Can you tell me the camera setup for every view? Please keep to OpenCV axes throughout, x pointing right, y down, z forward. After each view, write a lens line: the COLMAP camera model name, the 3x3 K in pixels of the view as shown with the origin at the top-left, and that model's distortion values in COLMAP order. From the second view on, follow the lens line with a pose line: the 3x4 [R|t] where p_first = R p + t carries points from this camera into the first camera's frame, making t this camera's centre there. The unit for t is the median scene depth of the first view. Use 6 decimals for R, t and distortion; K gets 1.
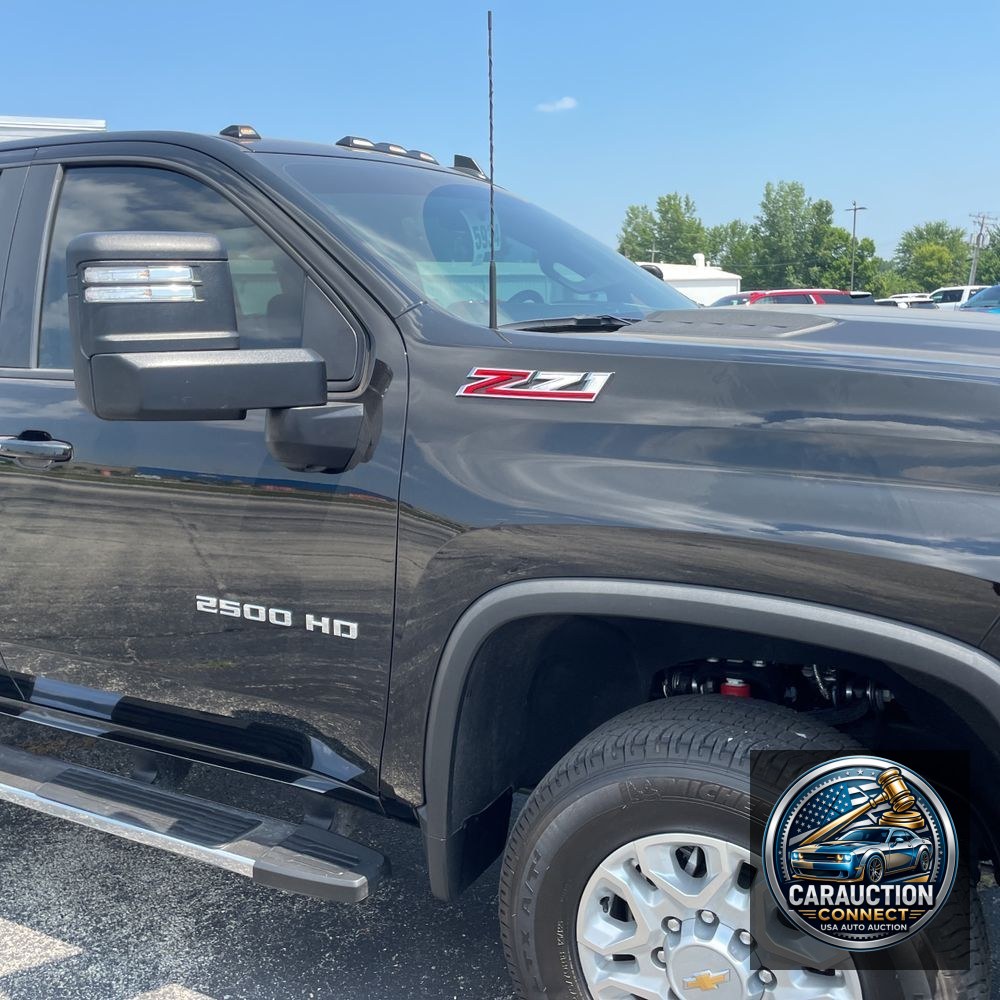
lens RADIAL K [[999.8, 0, 497.1], [0, 999.8, 492.1], [0, 0, 1]] dist [0.124752, -0.147124]
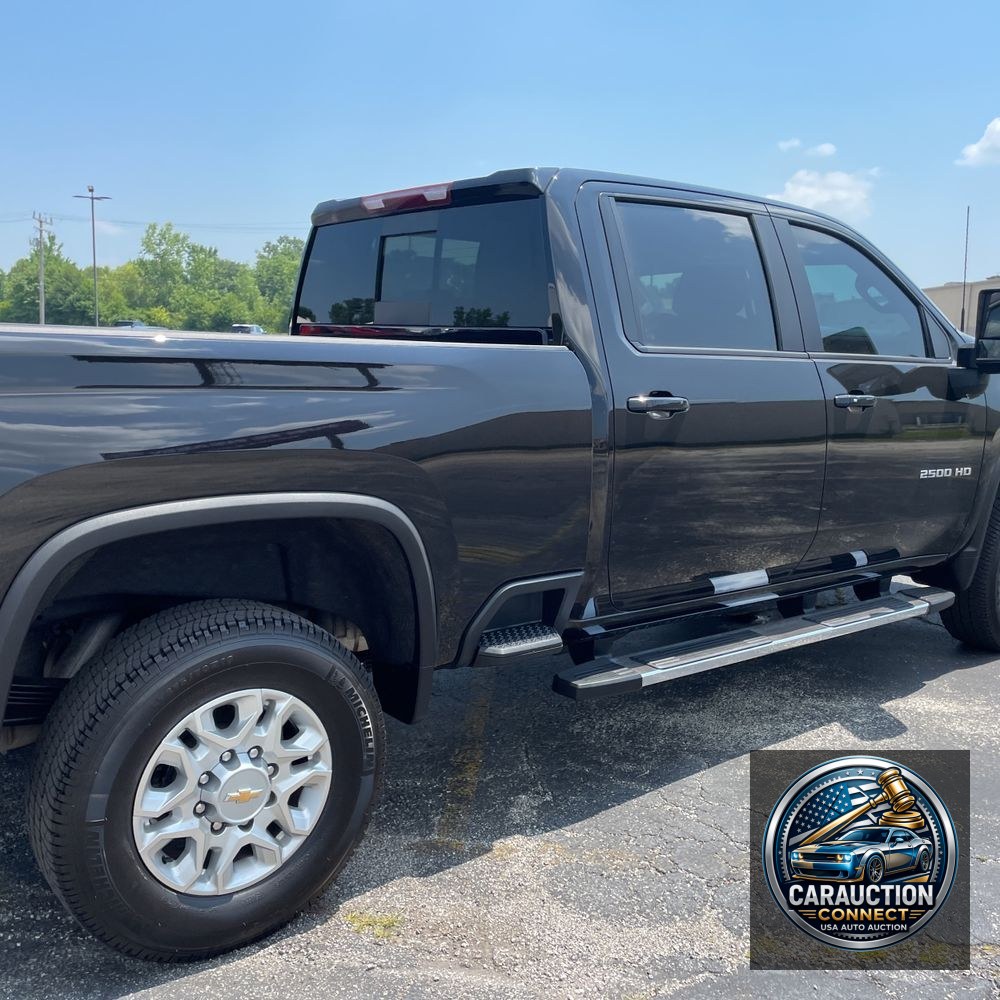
lens RADIAL K [[1013.0, 0, 503.2], [0, 1013.0, 480.4], [0, 0, 1]] dist [0.107526, -0.150842]
pose [[0.385322, -0.092826, 0.918101, -2.112469], [0.128519, 0.990629, 0.046221, -0.063145], [-0.913789, 0.100183, 0.393641, 0.846262]]
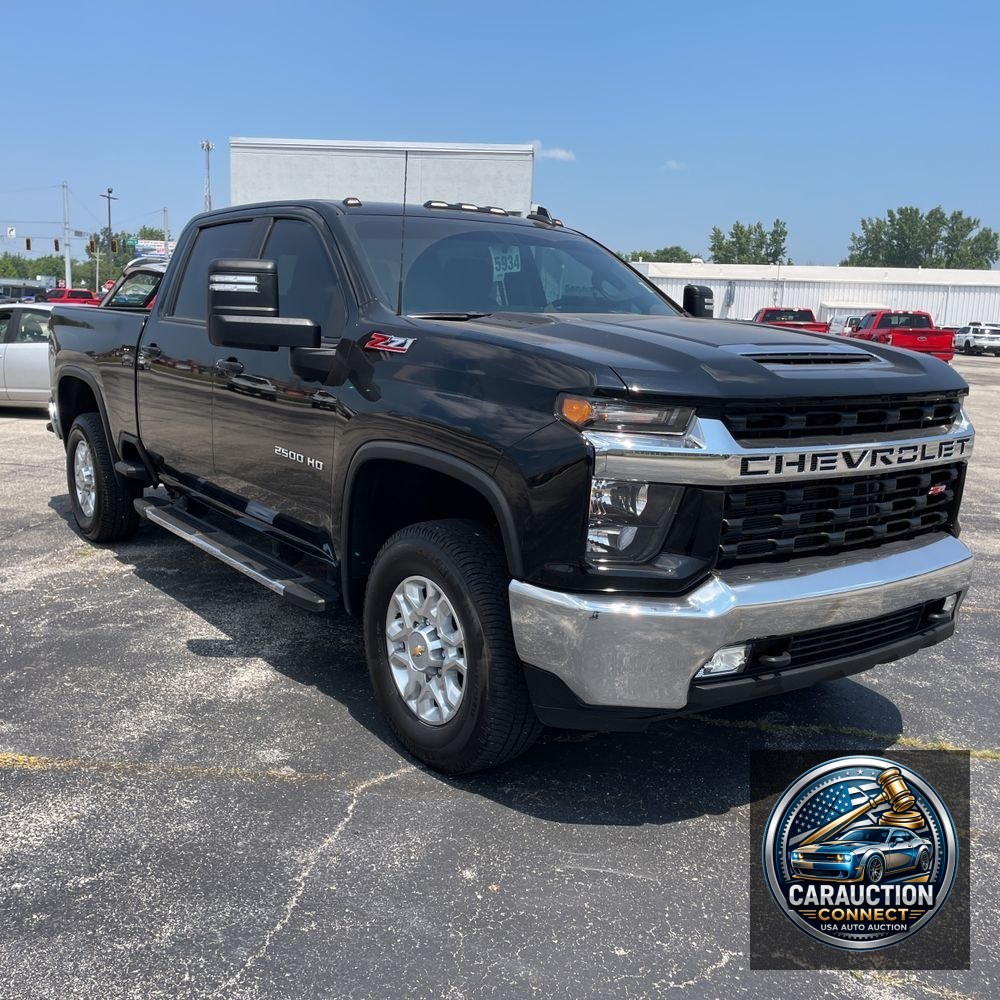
lens RADIAL K [[1013.0, 0, 503.2], [0, 1013.0, 480.4], [0, 0, 1]] dist [0.107526, -0.150842]
pose [[0.906471, 0.127108, -0.402683, 0.780318], [-0.133831, 0.990937, 0.011528, 0.077369], [0.400498, 0.043441, 0.915267, -0.526502]]
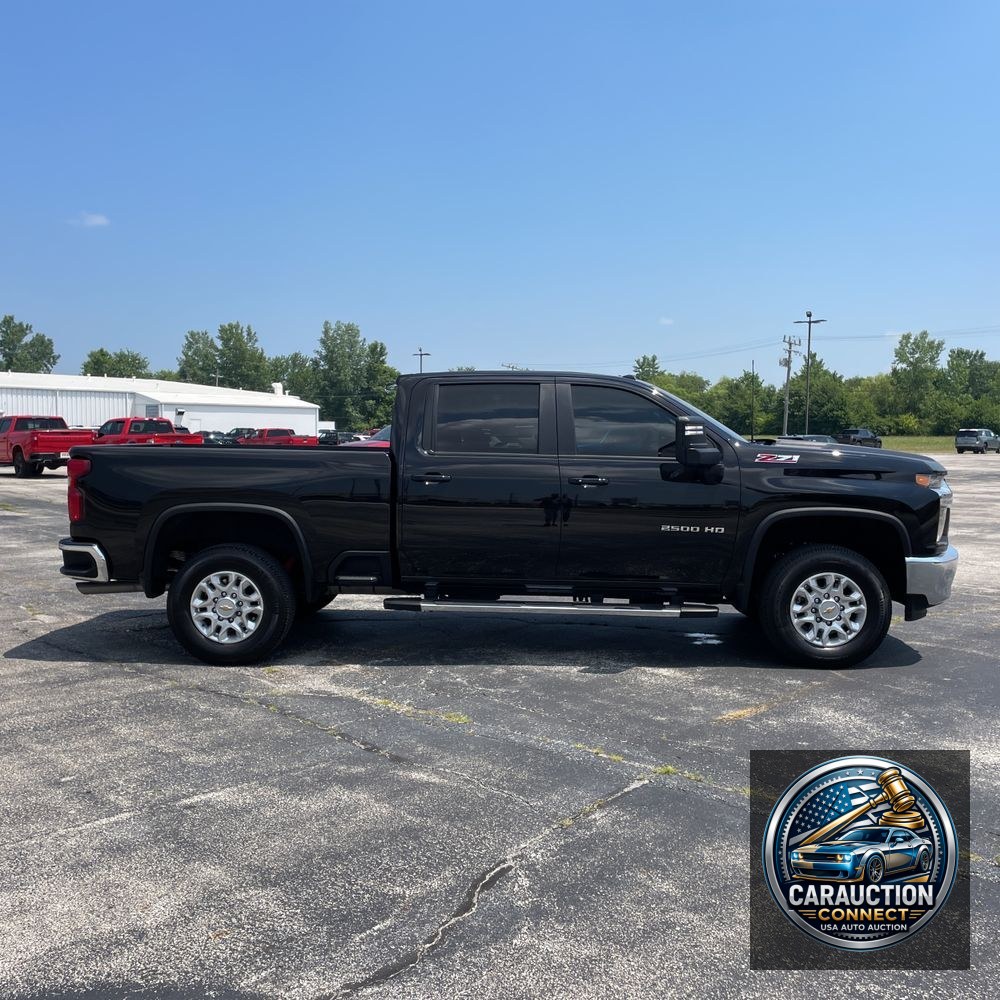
lens RADIAL K [[1013.0, 0, 503.2], [0, 1013.0, 480.4], [0, 0, 1]] dist [0.107526, -0.150842]
pose [[0.902059, 0.009484, 0.431509, -1.864942], [0.048598, 0.991169, -0.123379, 0.290871], [-0.428868, 0.132266, 0.893632, -1.447842]]
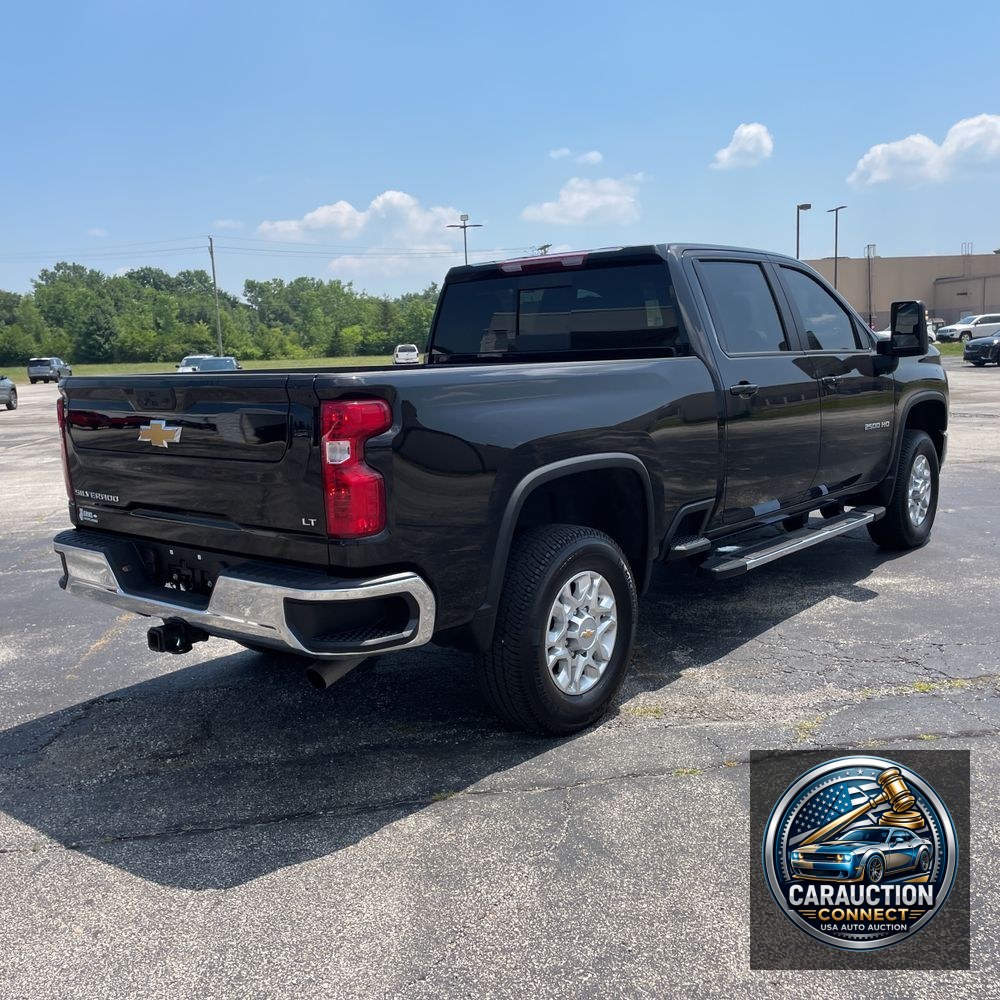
lens RADIAL K [[1003.8, 0, 512.0], [0, 1003.8, 478.1], [0, 0, 1]] dist [0.118980, -0.181097]
pose [[0.193177, -0.107589, 0.975247, -2.931766], [0.205665, 0.976328, 0.066970, -0.132435], [-0.959367, 0.187637, 0.210732, 1.219416]]
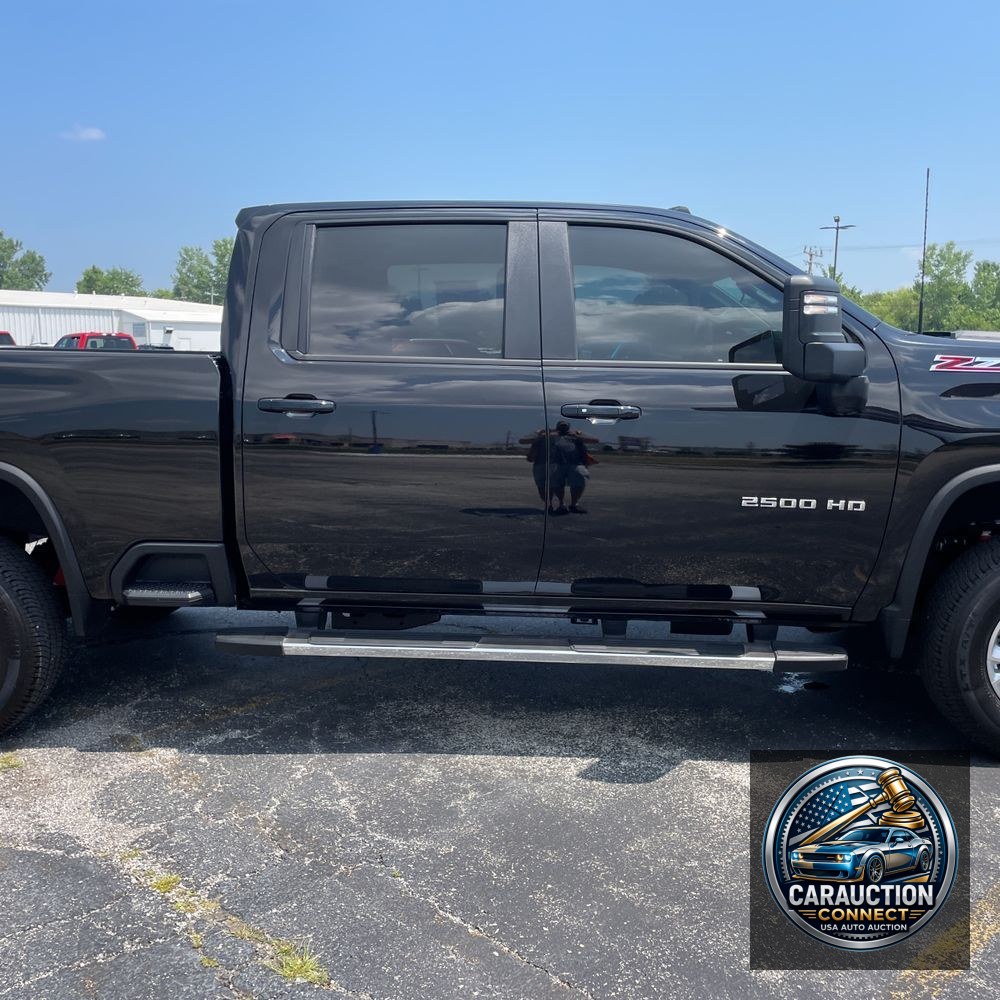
lens RADIAL K [[1013.5, 0, 494.8], [0, 1013.5, 498.2], [0, 0, 1]] dist [0.106408, -0.156037]
pose [[0.908065, -0.032381, 0.417576, -1.186085], [0.049497, 0.998317, -0.030221, 0.118396], [-0.415895, 0.048112, 0.908139, -0.286965]]
